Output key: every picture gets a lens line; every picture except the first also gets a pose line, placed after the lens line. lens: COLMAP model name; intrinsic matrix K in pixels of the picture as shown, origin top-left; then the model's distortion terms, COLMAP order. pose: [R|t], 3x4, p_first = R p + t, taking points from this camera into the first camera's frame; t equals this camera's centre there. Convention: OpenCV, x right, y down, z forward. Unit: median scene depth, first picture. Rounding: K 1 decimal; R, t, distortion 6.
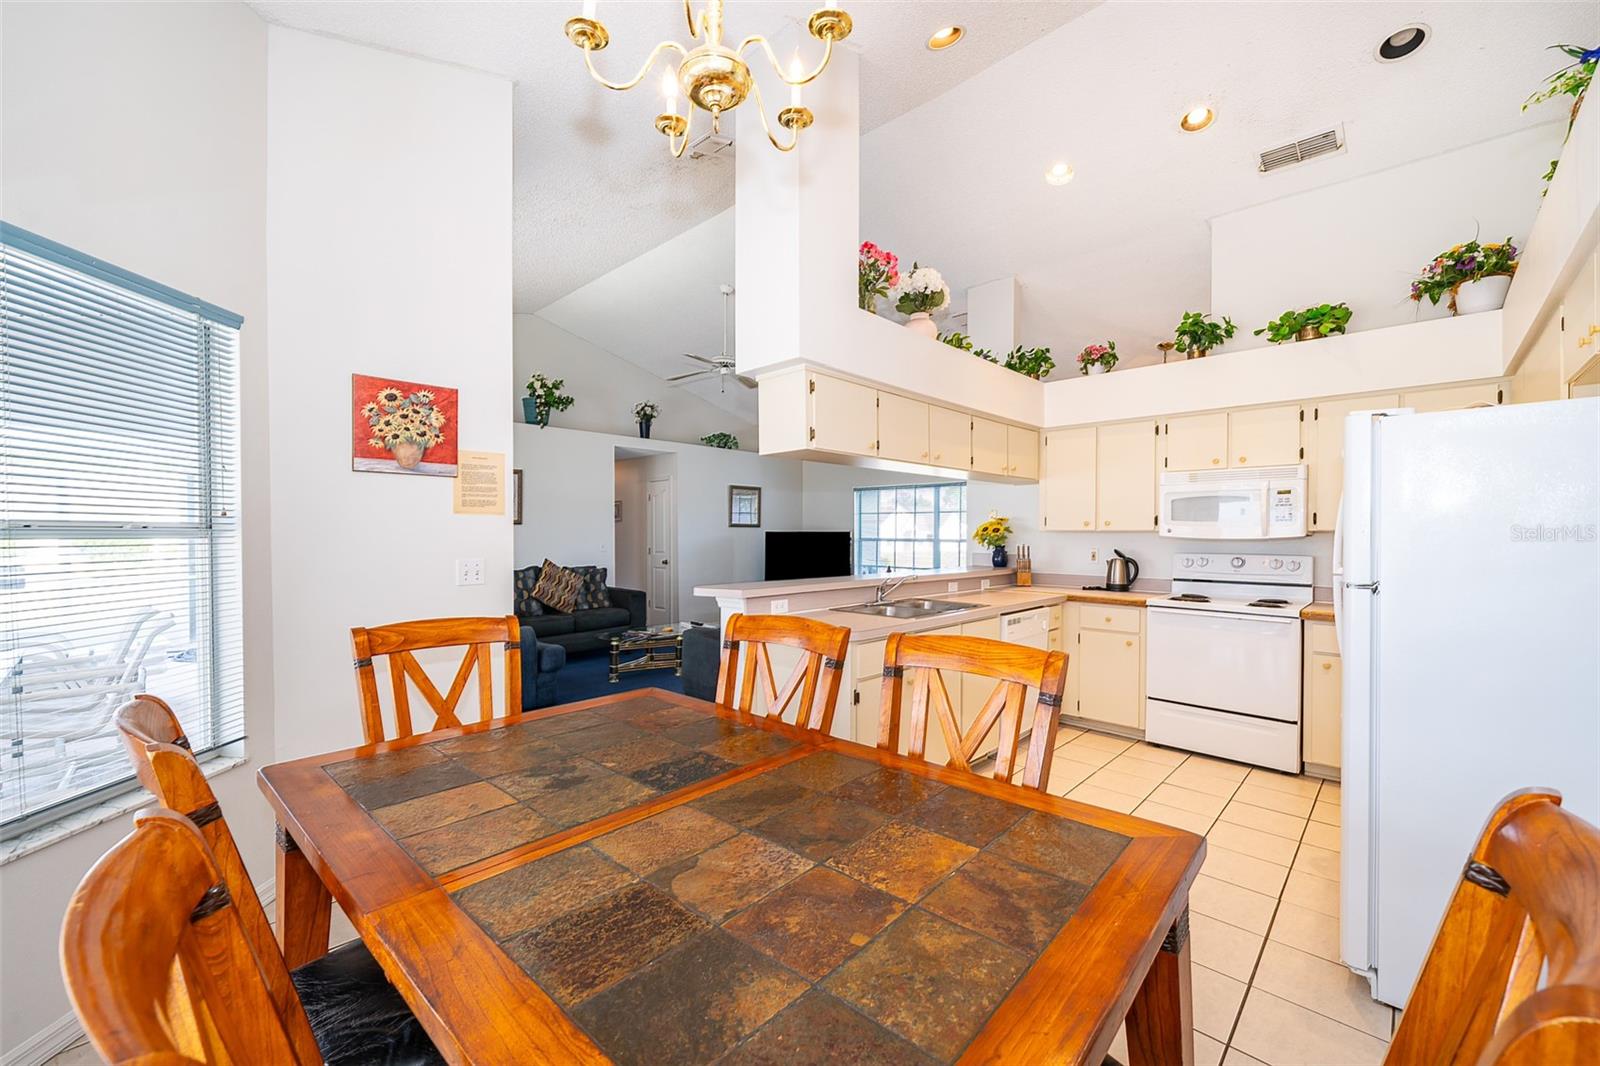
lens RADIAL K [[630.5, 0, 818.6], [0, 630.5, 537.4], [0, 0, 1]] dist [-0.000181, 0.000062]
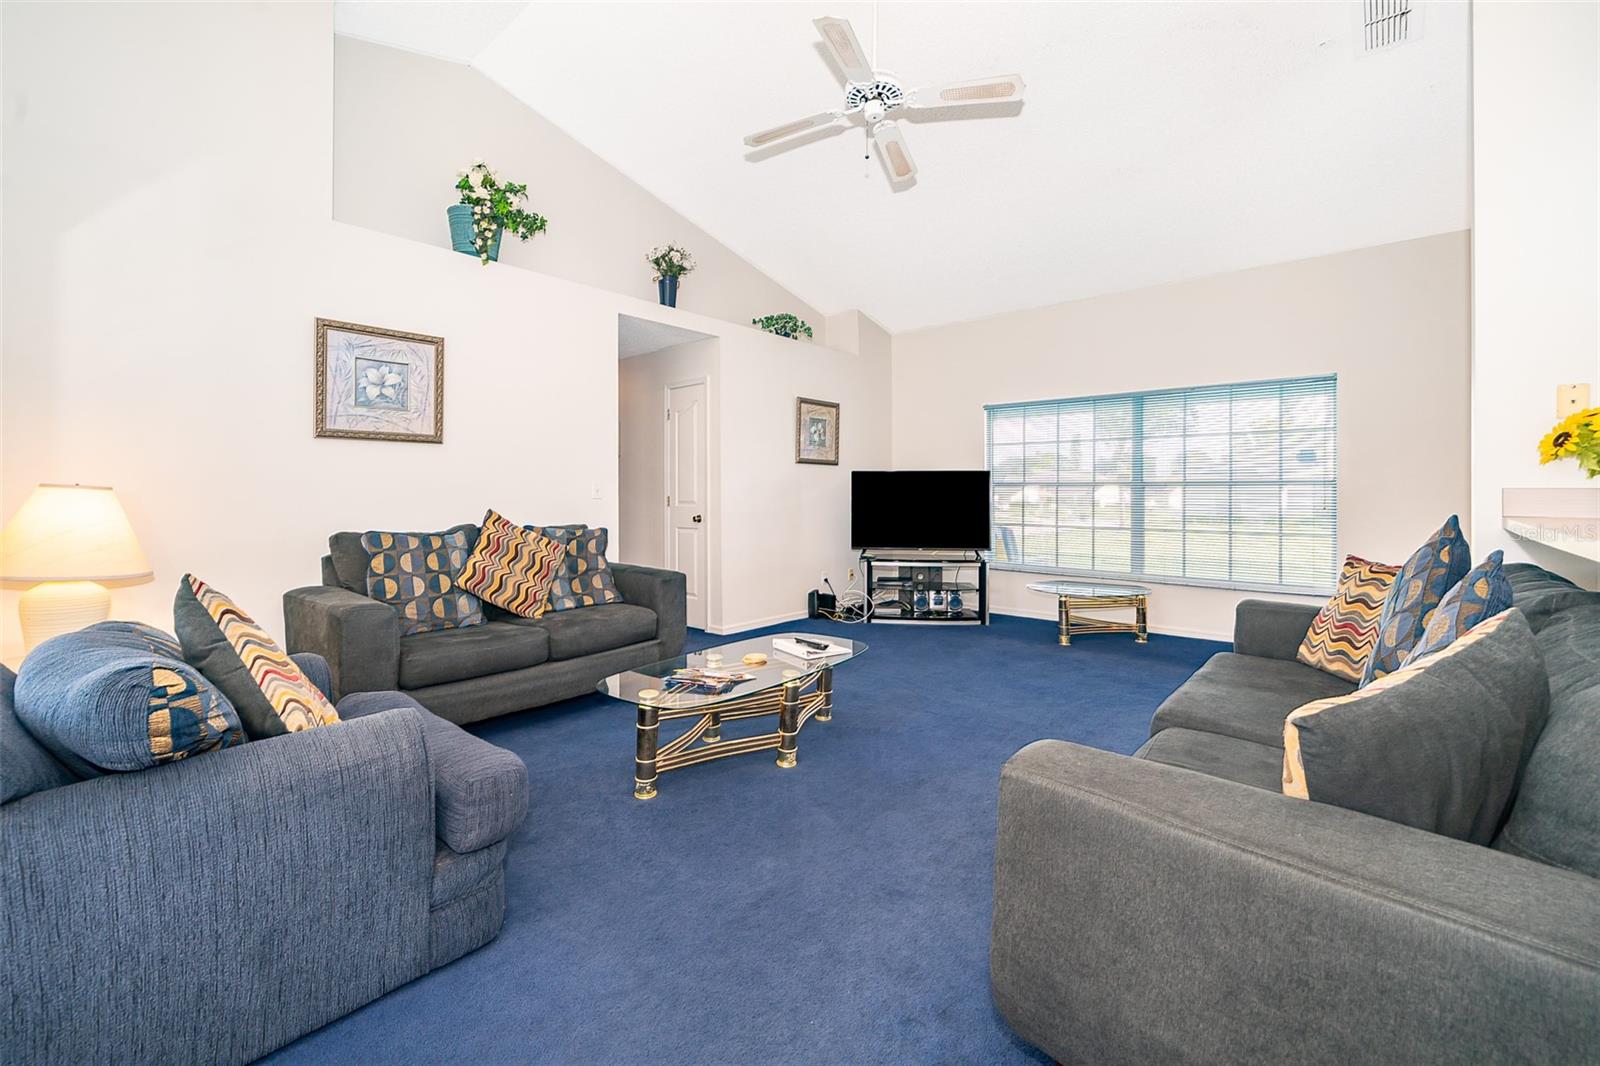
lens RADIAL K [[667.3, 0, 841.0], [0, 667.3, 489.7], [0, 0, 1]] dist [-0.000262, 0.000008]
pose [[0.998395, 0.000334, 0.056641, -0.285189], [0.000359, 0.999925, -0.012223, 0.038268], [-0.056641, 0.012224, 0.998320, 0.706072]]
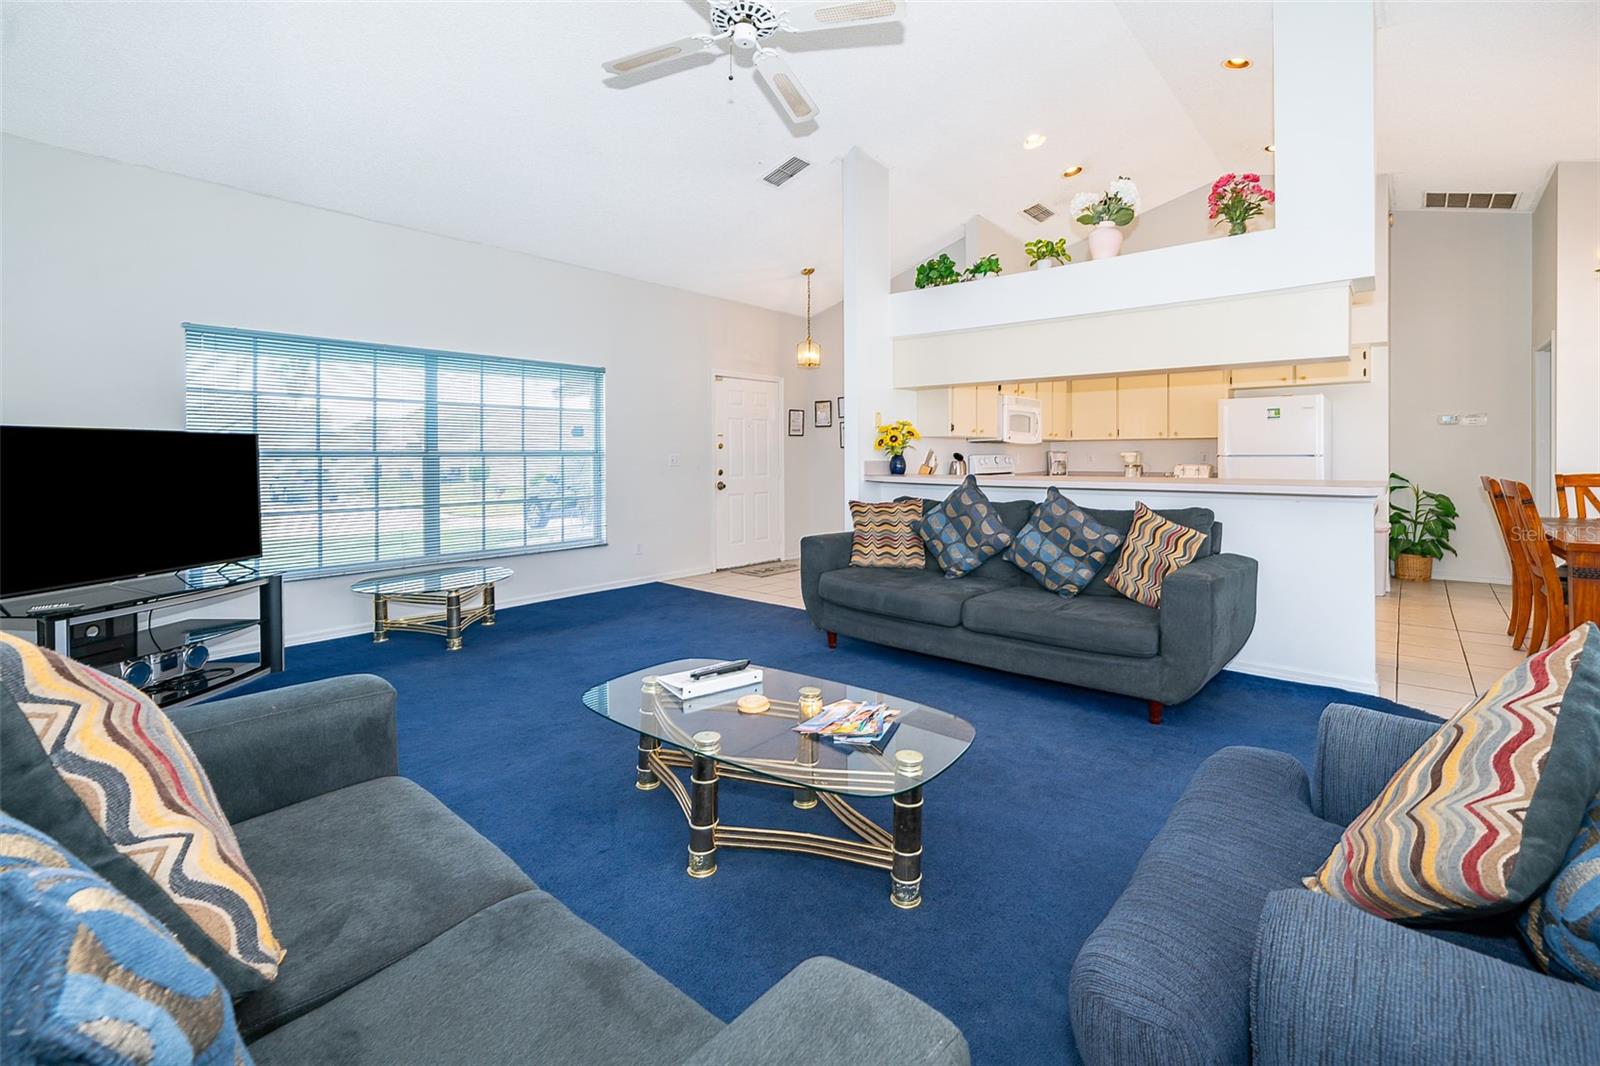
lens RADIAL K [[699.9, 0, 801.7], [0, 699.9, 455.6], [0, 0, 1]] dist [-0.000308, 0.000001]
pose [[-0.045696, -0.000719, 0.998955, -0.860138], [0.011581, 0.999932, 0.001250, 0.019043], [-0.998888, 0.011626, -0.045684, 1.381731]]
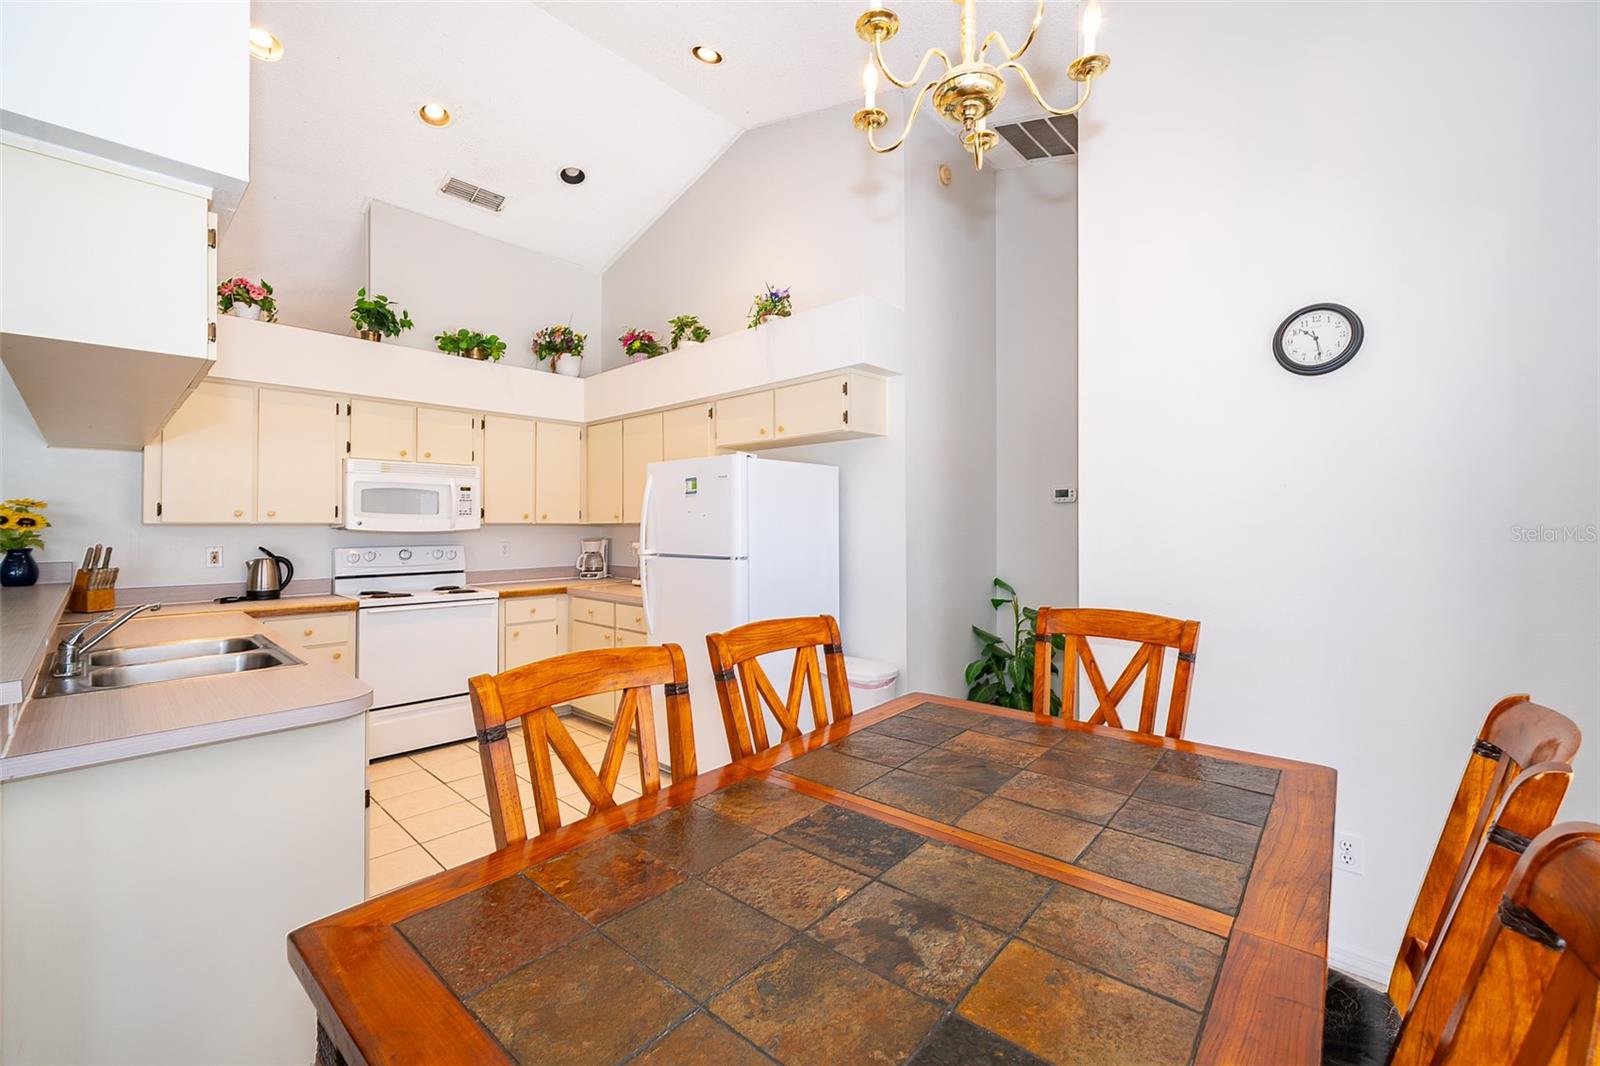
lens RADIAL K [[656.6, 0, 764.5], [0, 656.6, 517.7], [0, 0, 1]] dist [-0.000649, -0.000010]
pose [[0.026375, 0.008055, 0.999620, -0.337782], [0.008496, 0.999930, -0.008282, -0.005235], [-0.999616, 0.008712, 0.026304, 0.355961]]
